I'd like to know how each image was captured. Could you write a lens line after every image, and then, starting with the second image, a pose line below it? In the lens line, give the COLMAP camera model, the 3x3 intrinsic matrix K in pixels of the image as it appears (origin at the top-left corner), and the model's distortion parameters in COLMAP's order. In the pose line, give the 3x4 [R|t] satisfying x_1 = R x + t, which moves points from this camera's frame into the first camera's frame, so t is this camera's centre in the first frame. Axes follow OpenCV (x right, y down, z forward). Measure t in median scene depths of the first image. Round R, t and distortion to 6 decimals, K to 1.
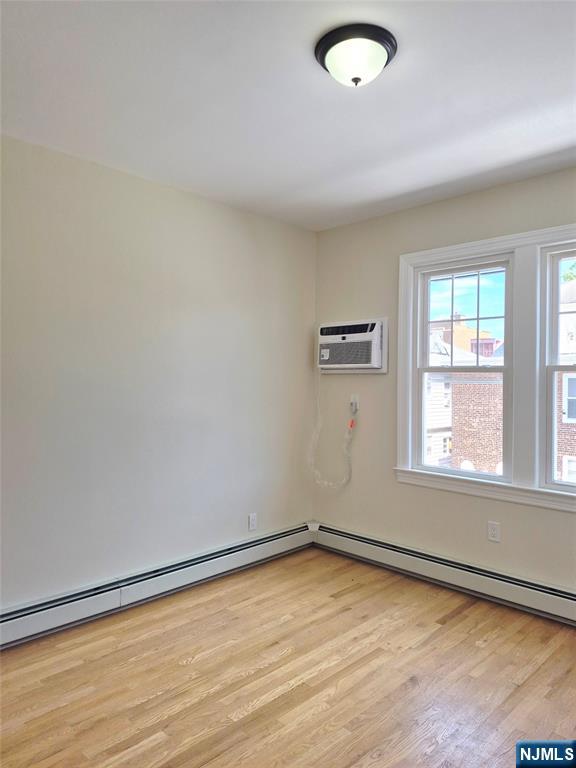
lens RADIAL K [[534.7, 0, 288.0], [0, 534.7, 384.0], [0, 0, 1]] dist [0.091879, -0.000694]
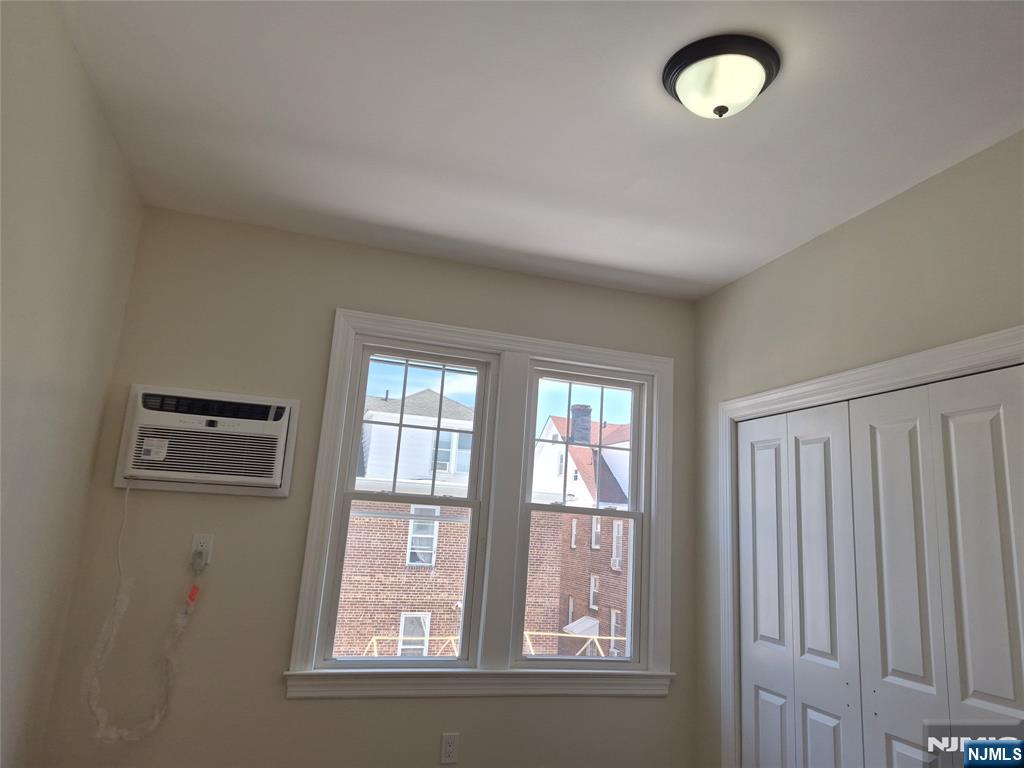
lens RADIAL K [[713.0, 0, 512.0], [0, 713.0, 384.0], [0, 0, 1]] dist [0.091879, -0.000694]
pose [[0.456085, 0.186469, 0.870182, -0.403609], [-0.053485, 0.981778, -0.182350, -0.011007], [-0.888328, 0.036626, 0.457747, 0.439923]]
